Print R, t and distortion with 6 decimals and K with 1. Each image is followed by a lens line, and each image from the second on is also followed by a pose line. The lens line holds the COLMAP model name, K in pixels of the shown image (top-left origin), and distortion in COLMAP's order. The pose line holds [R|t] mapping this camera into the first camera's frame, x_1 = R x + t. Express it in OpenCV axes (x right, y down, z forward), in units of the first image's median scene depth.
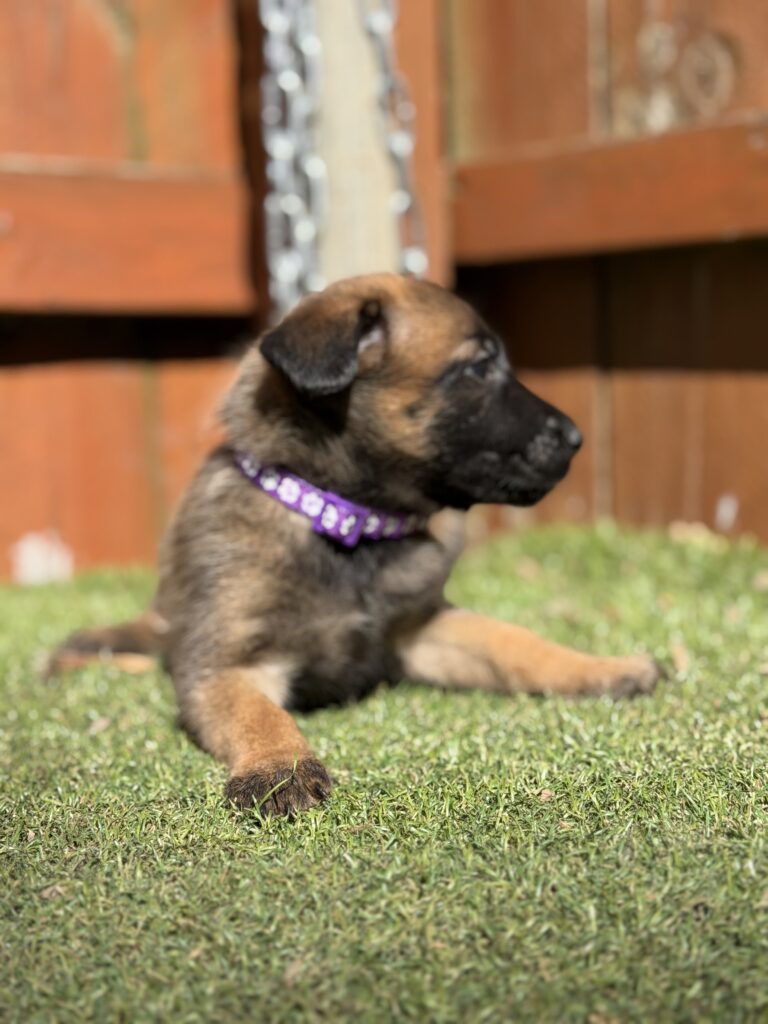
lens RADIAL K [[1651.8, 0, 377.9], [0, 1651.8, 519.6], [0, 0, 1]] dist [0.138959, 0.000000]
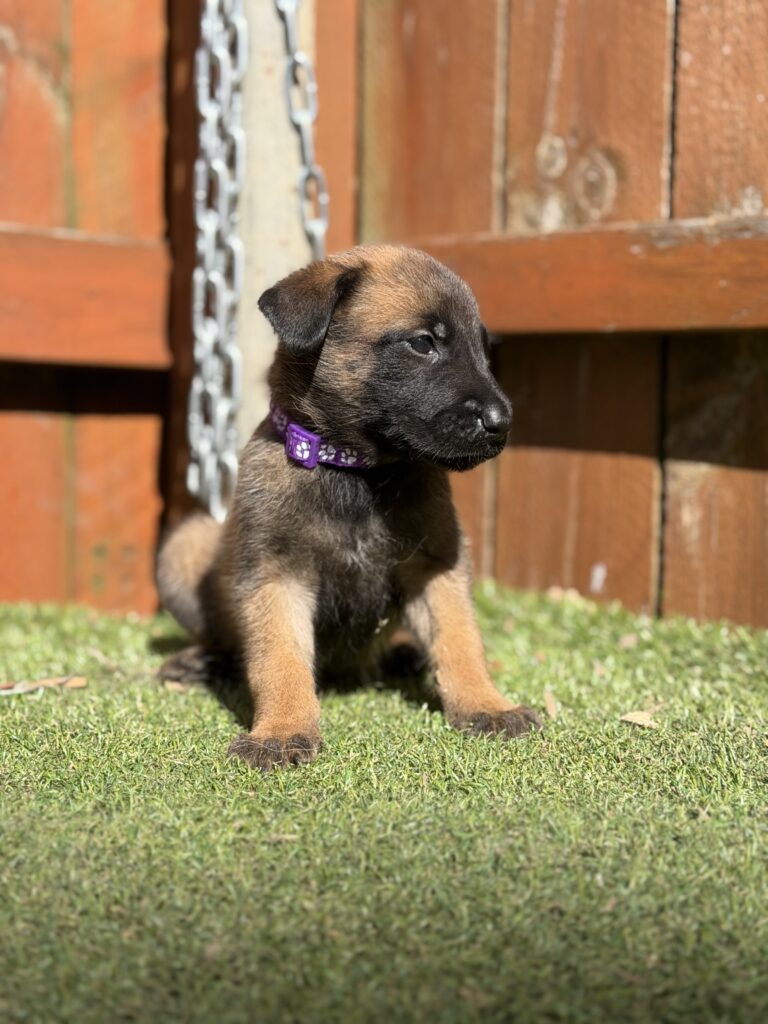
lens RADIAL K [[1651.8, 0, 375.9], [0, 1651.8, 505.2], [0, 0, 1]] dist [0.138959, 0.000000]
pose [[0.996534, 0.048790, 0.067370, -0.024017], [-0.046068, 0.998081, -0.041385, 0.000135], [-0.069260, 0.038138, 0.996869, -0.156661]]
